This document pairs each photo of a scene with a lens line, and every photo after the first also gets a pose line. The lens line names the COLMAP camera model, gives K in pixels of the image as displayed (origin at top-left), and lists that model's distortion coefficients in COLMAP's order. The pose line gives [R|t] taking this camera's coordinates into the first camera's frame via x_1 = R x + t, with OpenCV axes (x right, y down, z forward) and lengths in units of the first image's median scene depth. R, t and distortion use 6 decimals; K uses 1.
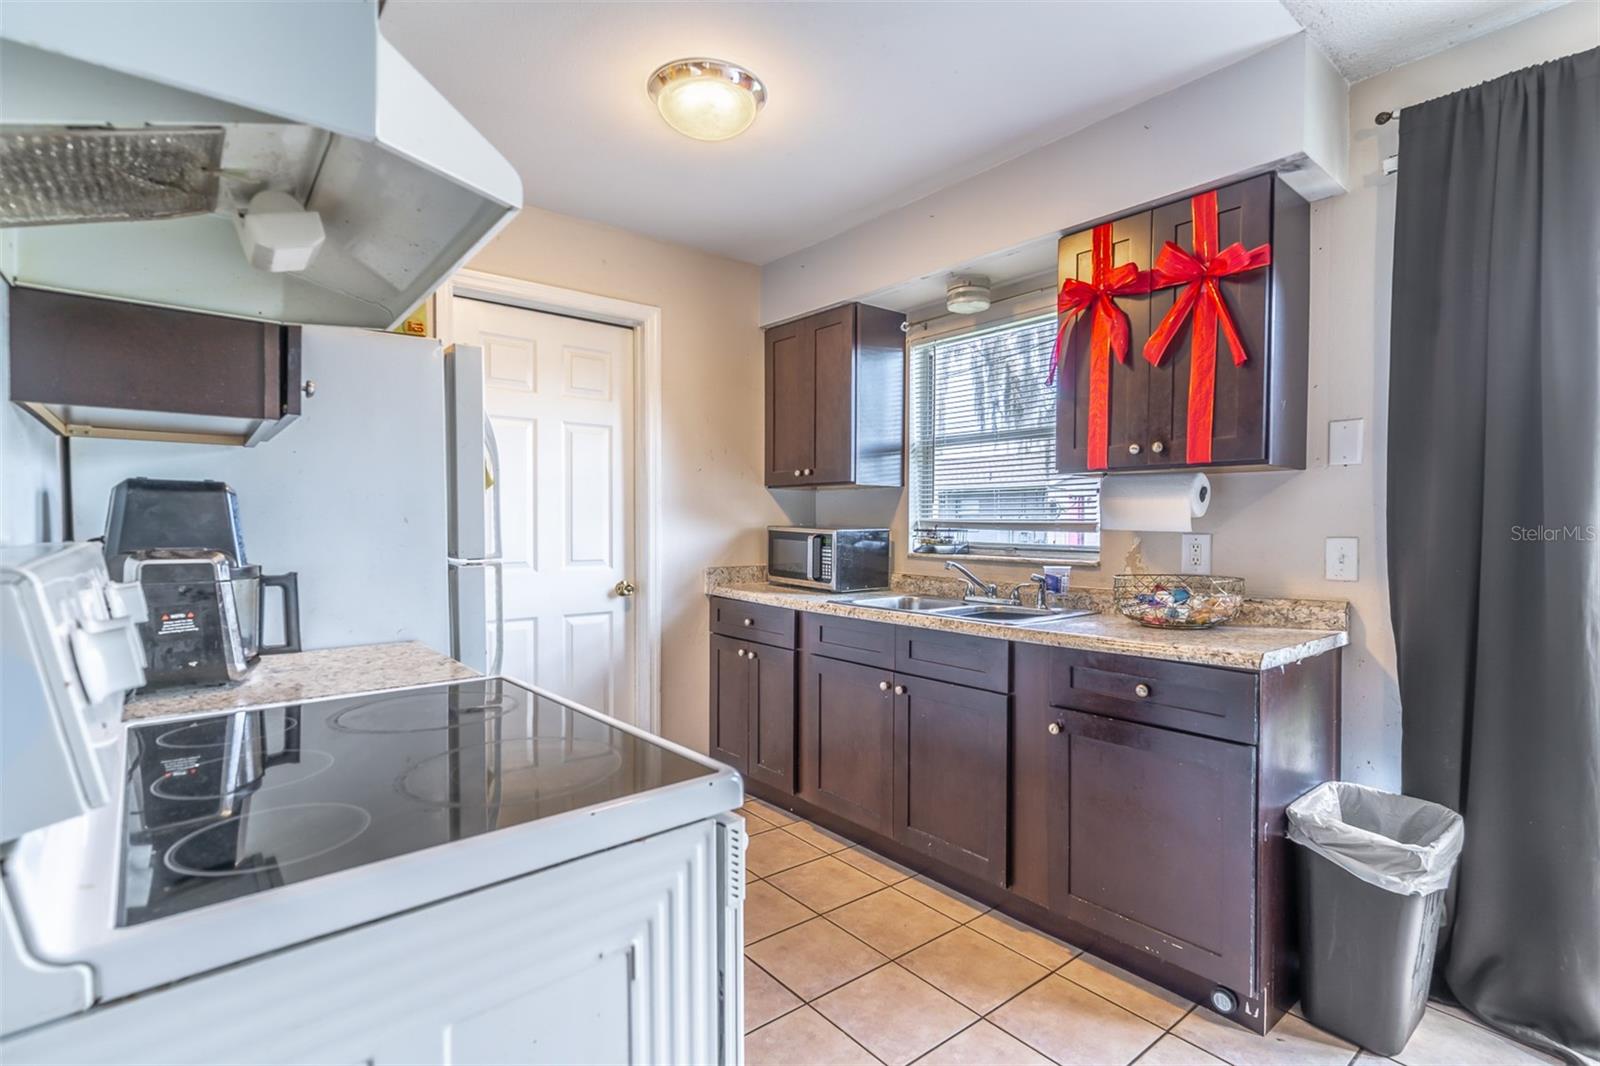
lens RADIAL K [[767.3, 0, 795.3], [0, 767.3, 534.8], [0, 0, 1]] dist [0.006409, -0.002691]
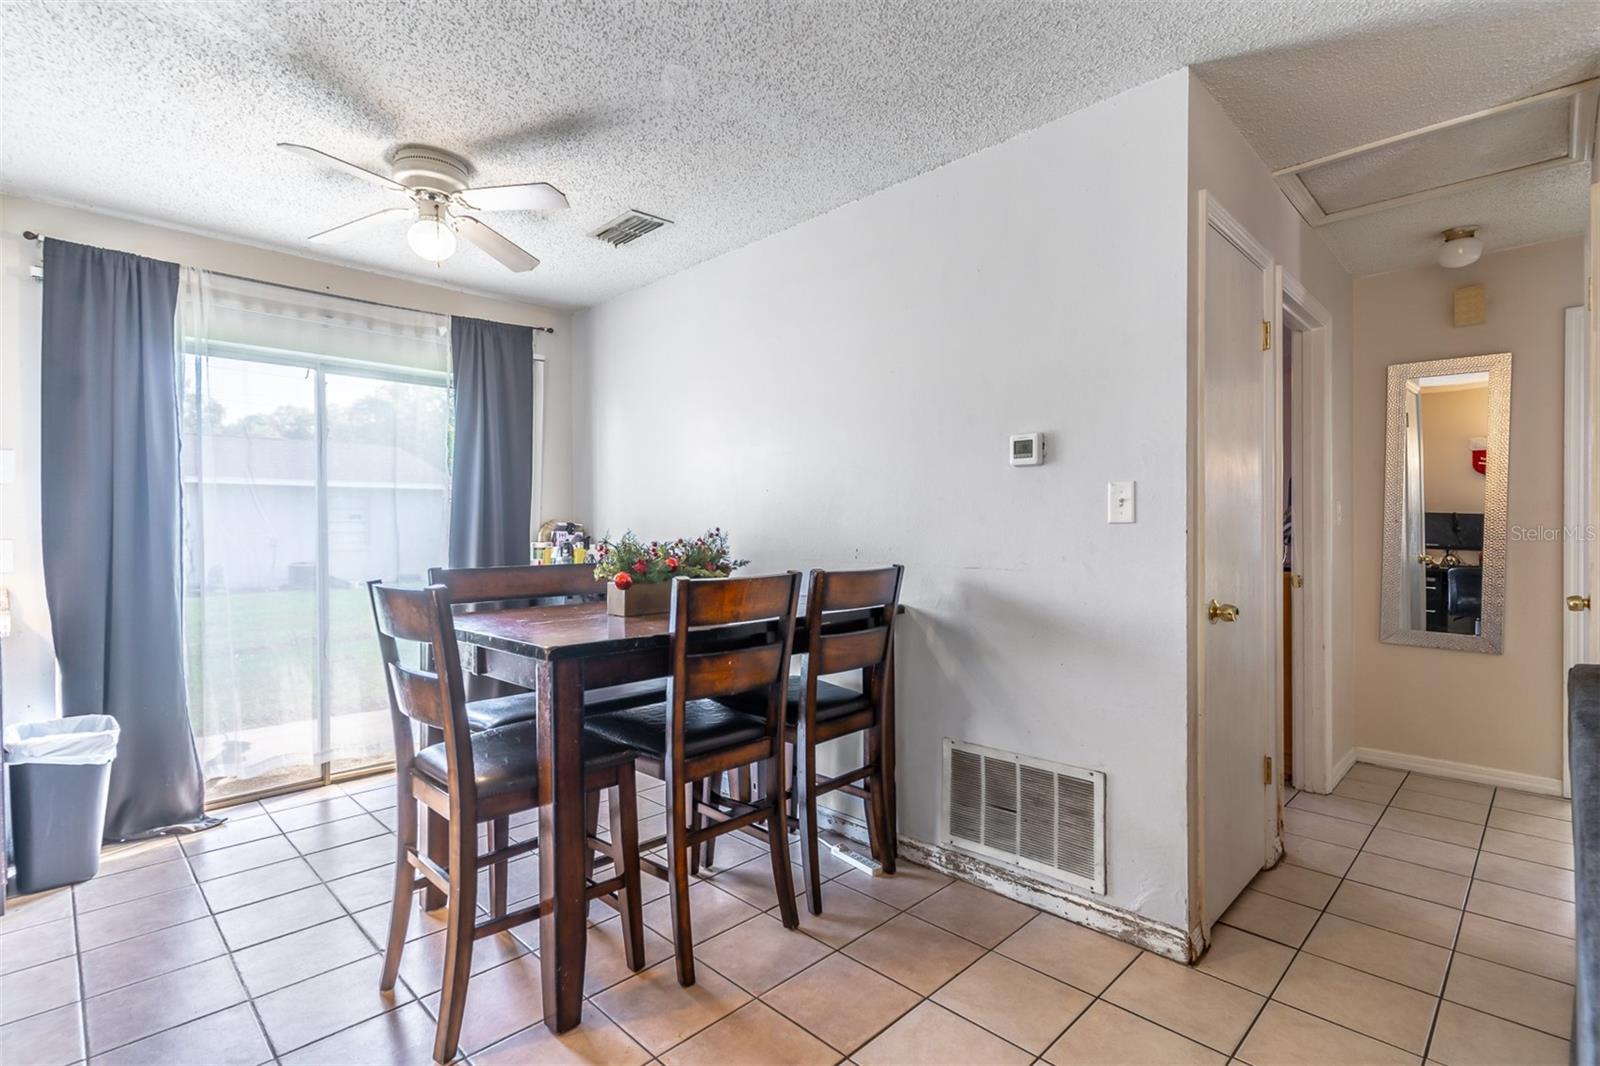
lens RADIAL K [[767.3, 0, 801.4], [0, 767.3, 532.5], [0, 0, 1]] dist [0.006409, -0.002691]
pose [[-0.111890, -0.011983, 0.993648, -0.489641], [0.021037, 0.999675, 0.014425, 0.000051], [-0.993498, 0.022517, -0.111602, -0.132520]]
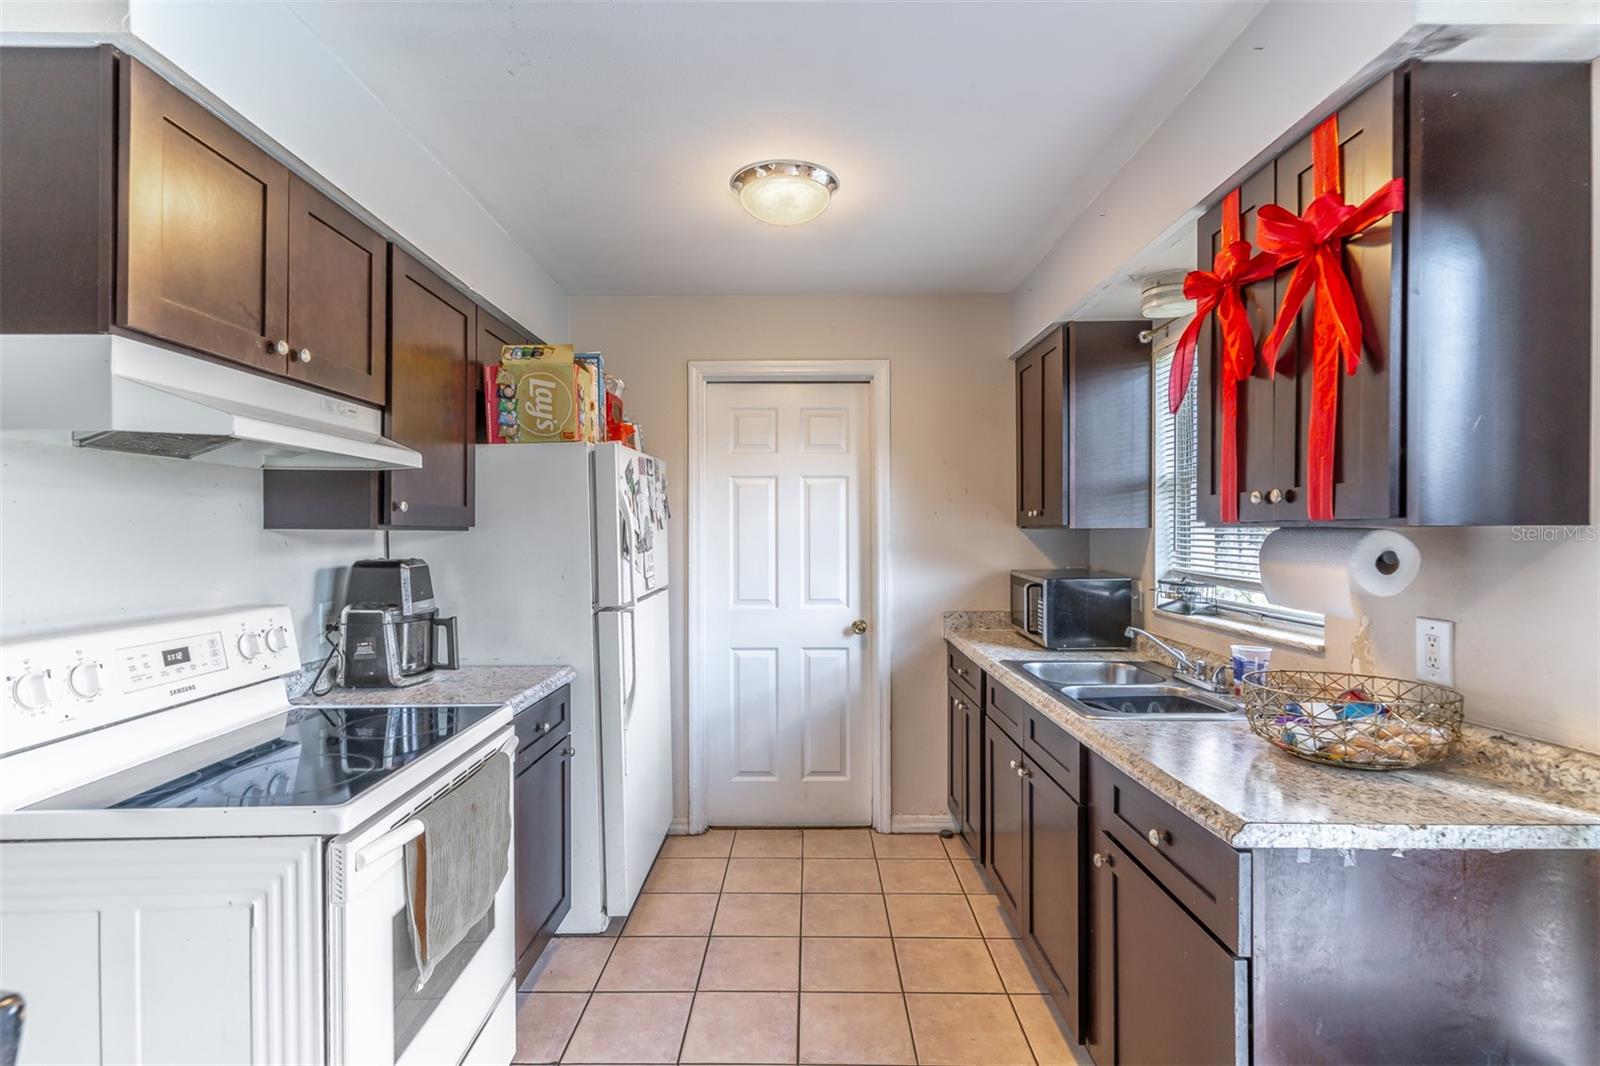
lens RADIAL K [[767.3, 0, 793.5], [0, 767.3, 535.9], [0, 0, 1]] dist [0.006409, -0.002691]
pose [[0.768593, -0.002136, -0.639734, 0.417290], [-0.004710, 0.999948, -0.008997, -0.050052], [0.639721, 0.009928, 0.768543, 0.130953]]
